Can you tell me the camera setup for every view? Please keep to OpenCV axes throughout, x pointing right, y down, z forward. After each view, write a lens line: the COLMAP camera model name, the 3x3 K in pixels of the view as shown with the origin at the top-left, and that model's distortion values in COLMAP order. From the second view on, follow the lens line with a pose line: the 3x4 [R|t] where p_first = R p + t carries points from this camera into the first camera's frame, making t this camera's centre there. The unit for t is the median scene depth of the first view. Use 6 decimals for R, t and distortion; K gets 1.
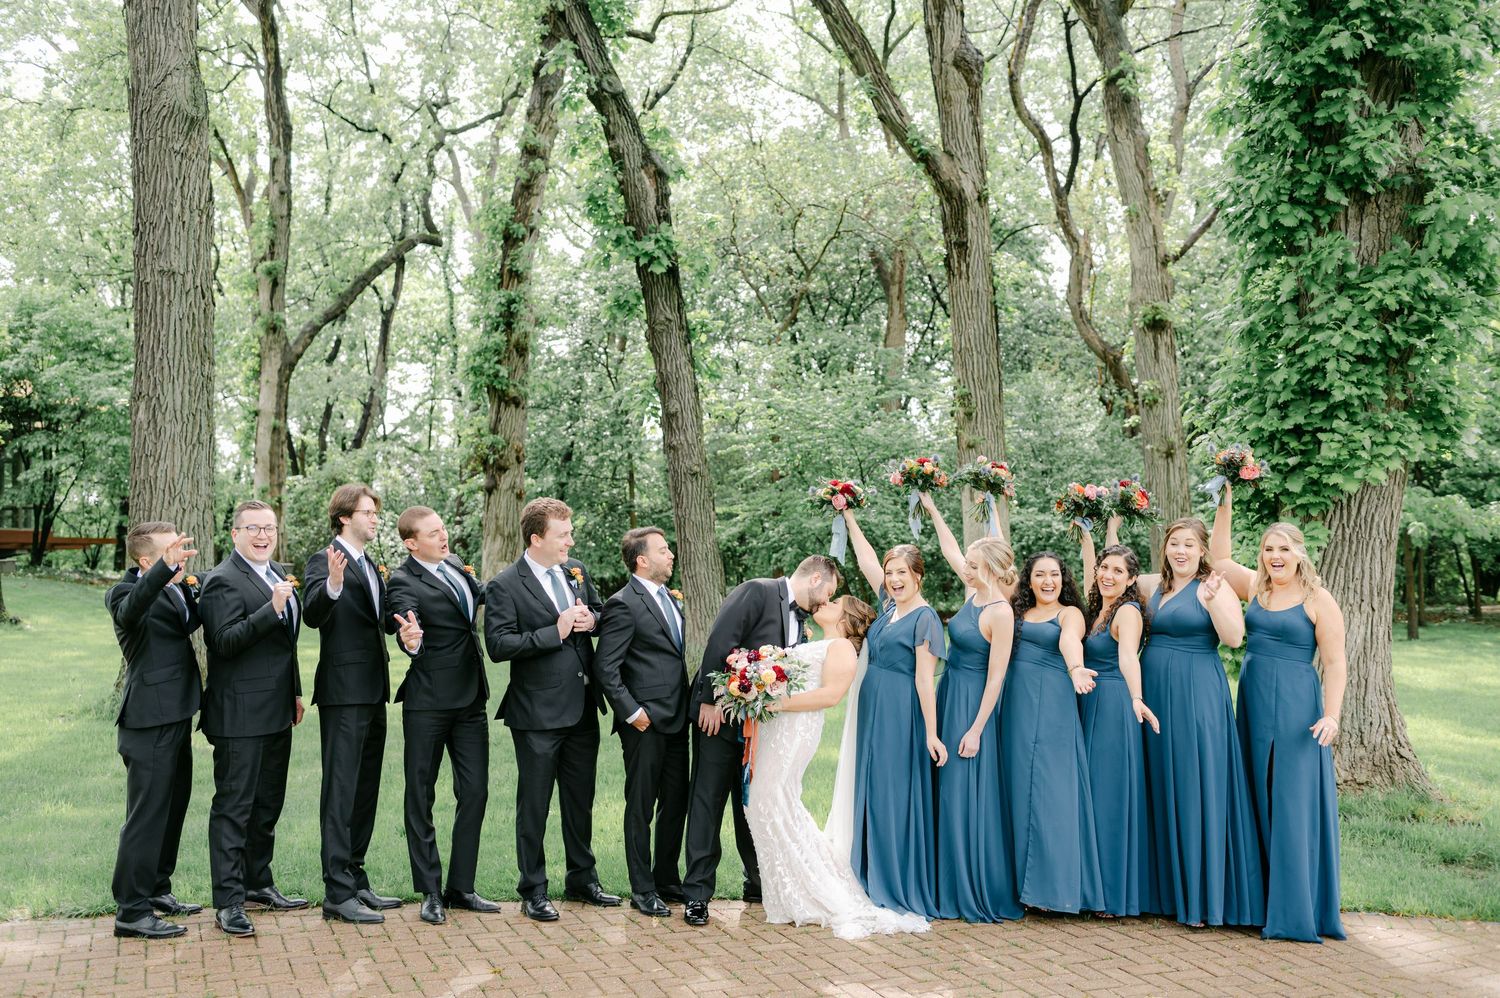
lens RADIAL K [[1519.3, 0, 806.2], [0, 1519.3, 497.7], [0, 0, 1]] dist [0.003811, -0.000531]
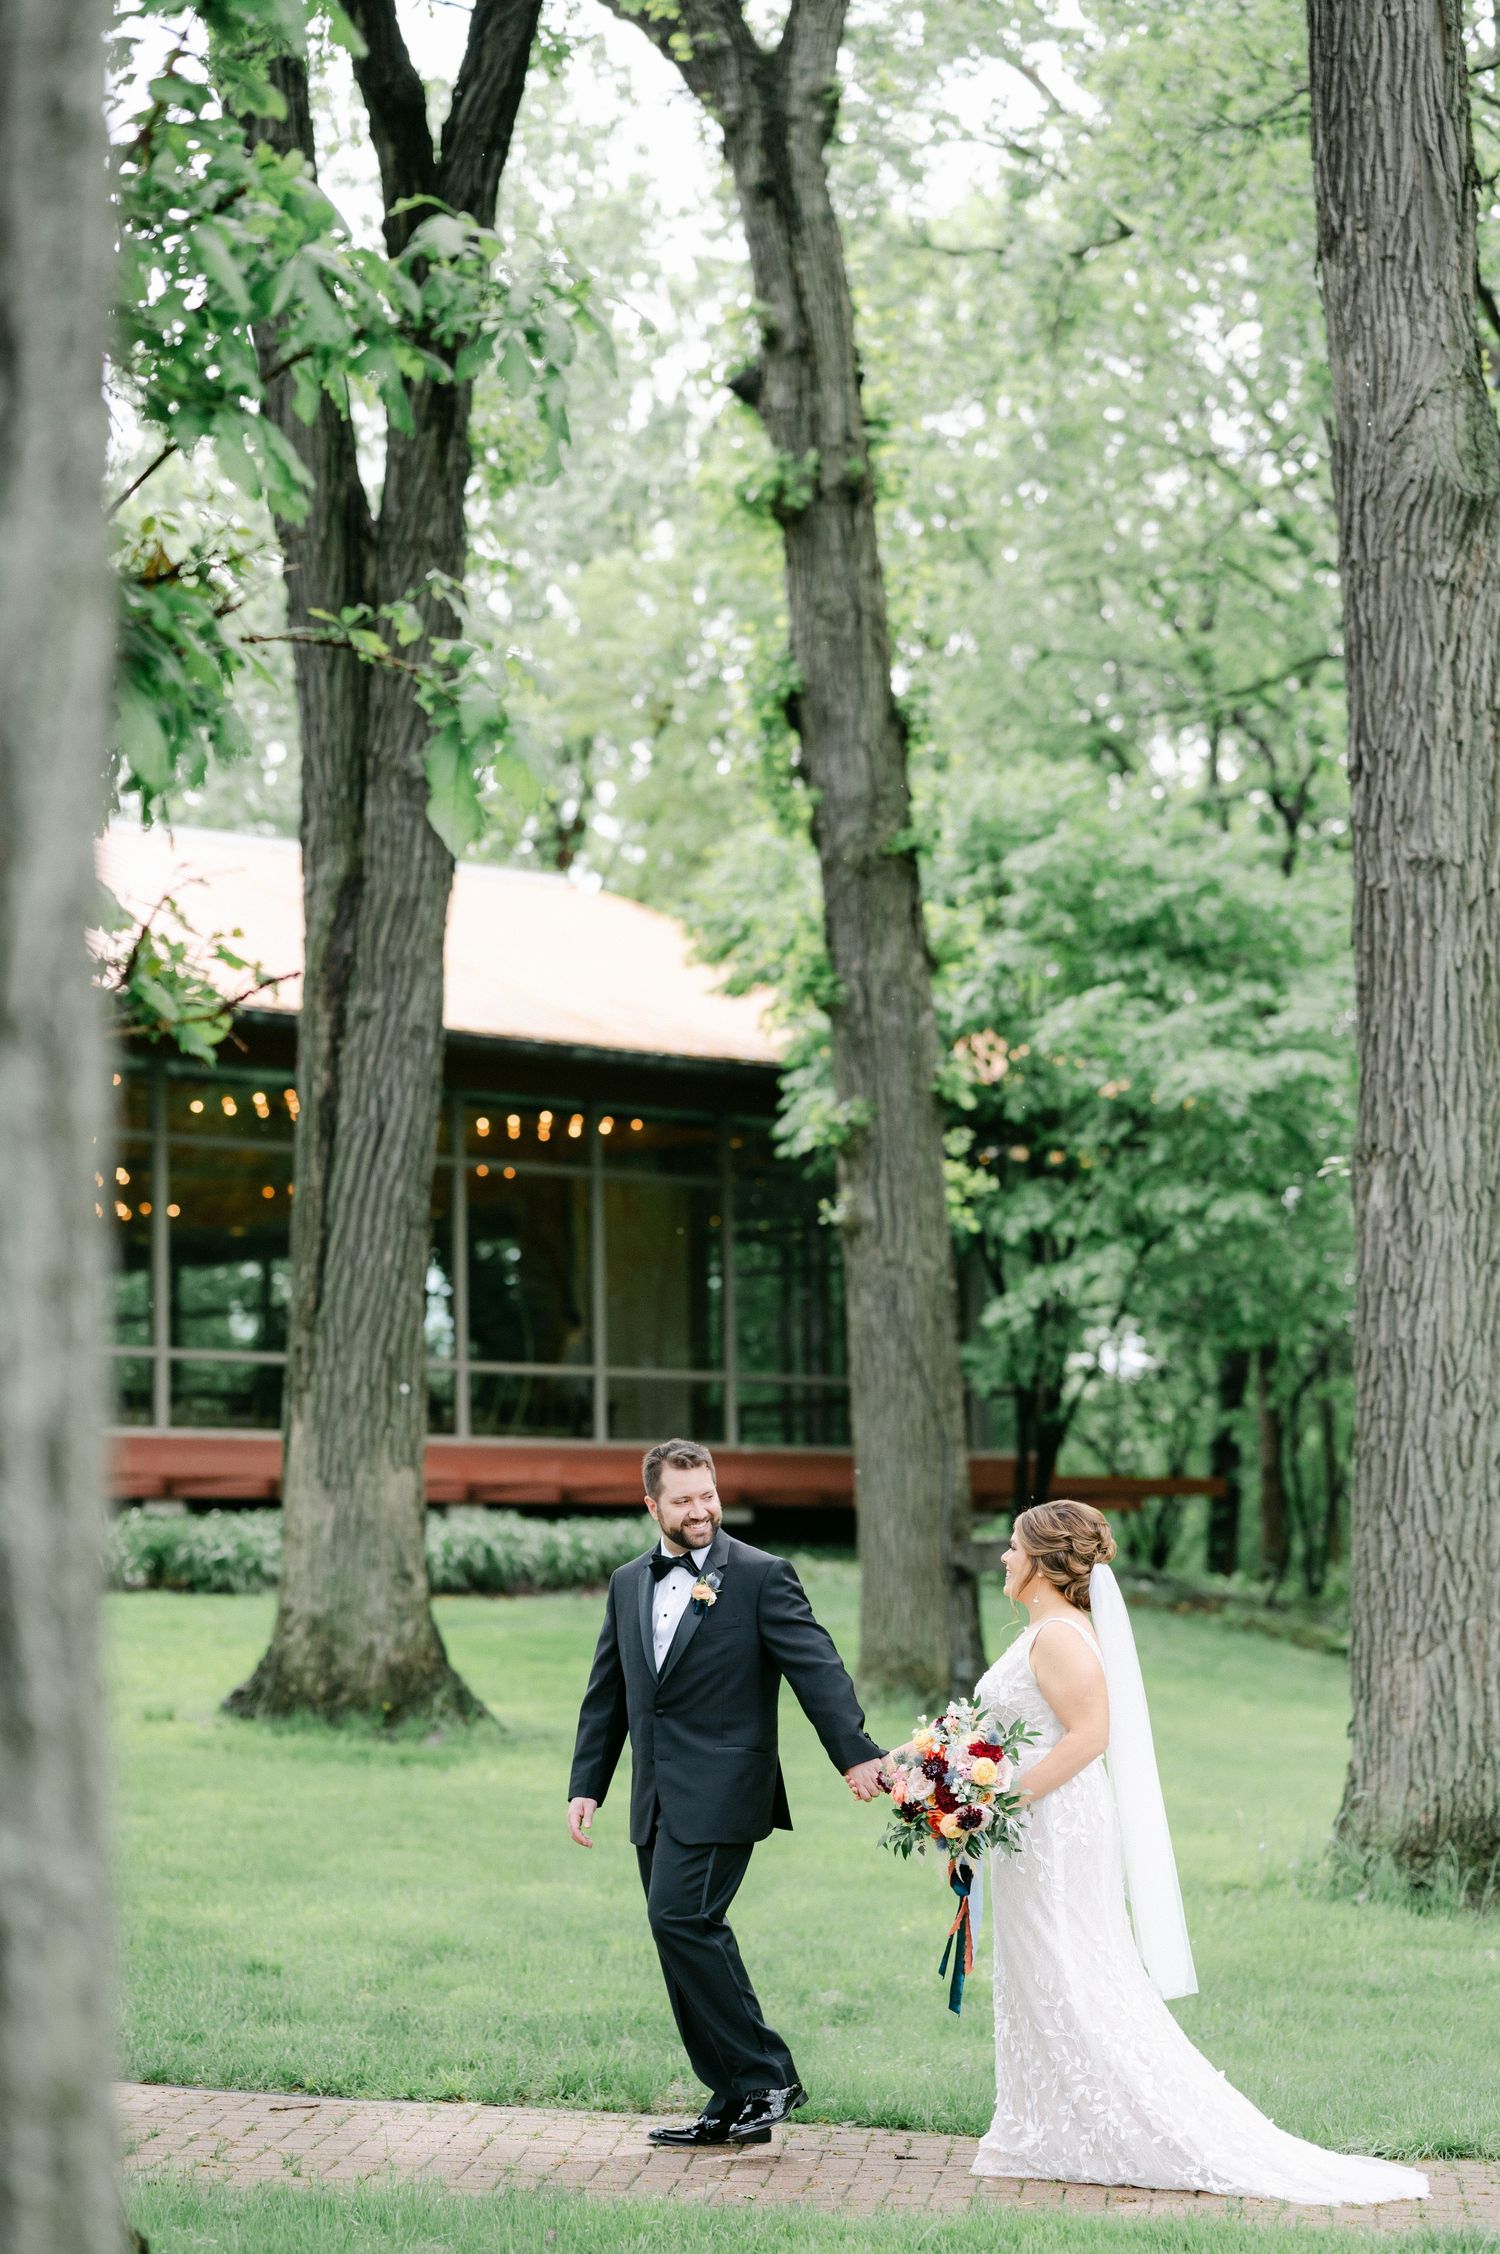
lens RADIAL K [[5566.4, 0, 750.0], [0, 5566.4, 1127.0], [0, 0, 1]] dist [0.016059, -0.345229]
pose [[0.879256, -0.036052, -0.474984, 0.094240], [0.019728, 0.999032, -0.039308, -0.009572], [0.475941, 0.025192, 0.879116, -0.285026]]
